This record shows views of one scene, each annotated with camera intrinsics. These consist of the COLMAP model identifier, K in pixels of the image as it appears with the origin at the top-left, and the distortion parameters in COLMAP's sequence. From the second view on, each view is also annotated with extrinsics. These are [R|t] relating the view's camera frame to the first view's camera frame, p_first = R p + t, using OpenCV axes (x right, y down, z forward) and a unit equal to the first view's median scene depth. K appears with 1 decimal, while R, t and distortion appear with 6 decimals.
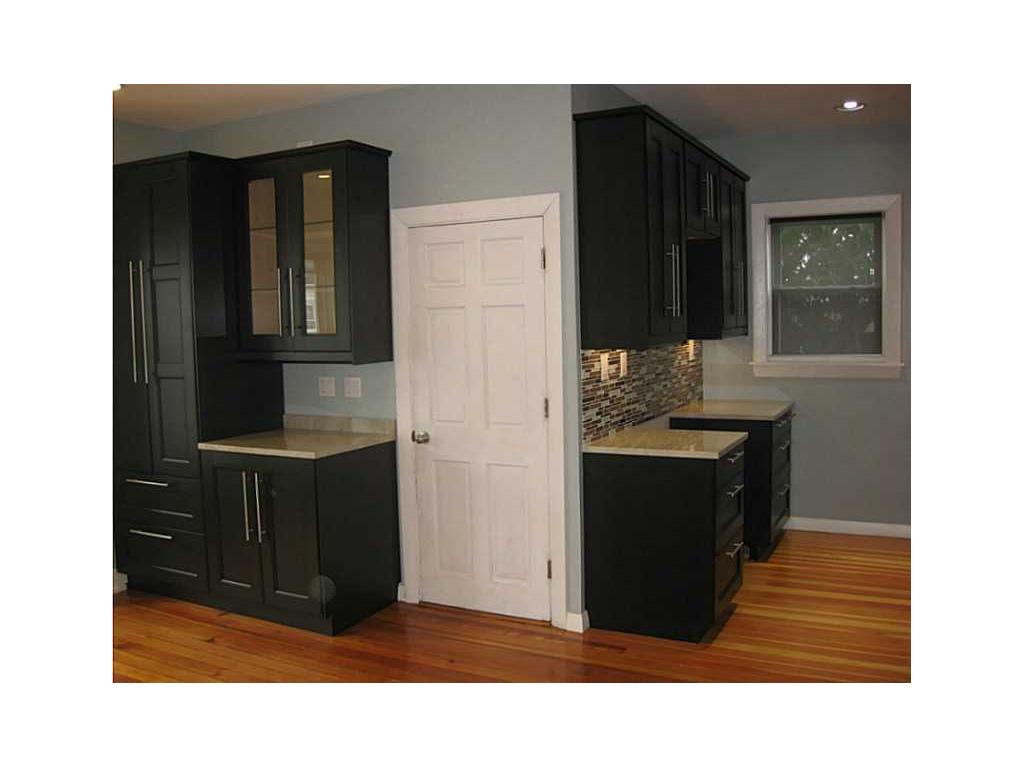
lens RADIAL K [[823.0, 0, 512.1], [0, 823.0, 388.1], [0, 0, 1]] dist [-0.122602, 0.008443]
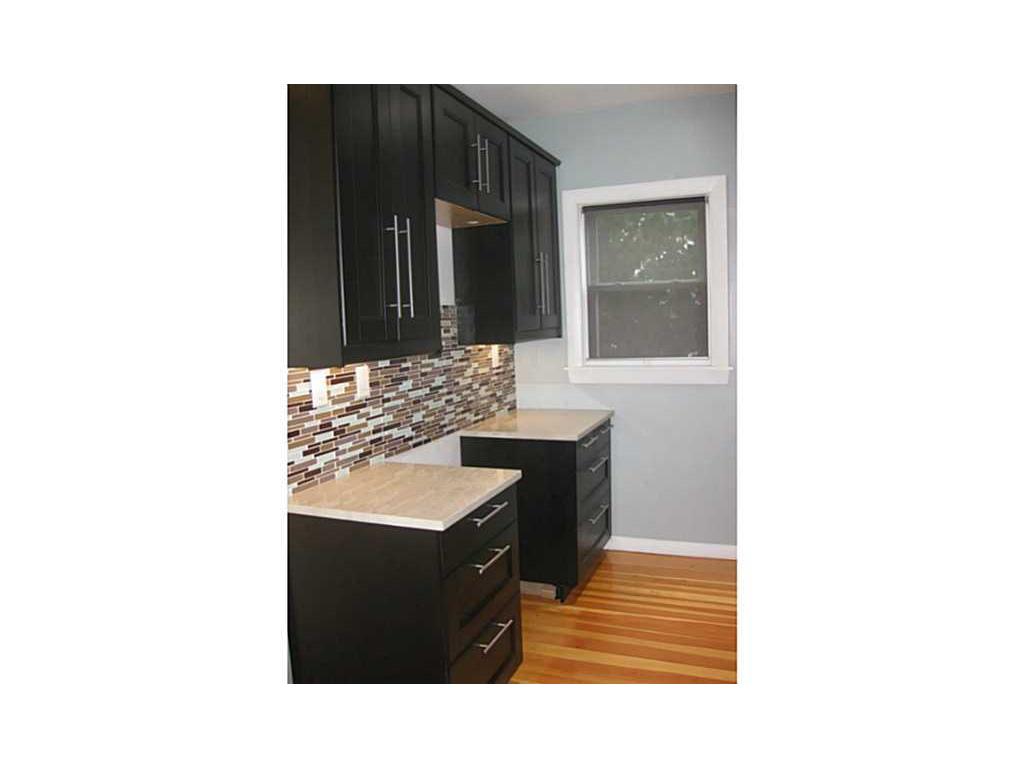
lens RADIAL K [[658.4, 0, 503.2], [0, 658.4, 380.2], [0, 0, 1]] dist [-0.115180, -0.000026]
pose [[0.994992, -0.015977, 0.098670, 0.167209], [0.015310, 0.999855, 0.007518, -0.026575], [-0.098776, -0.005970, 0.995092, 0.309217]]
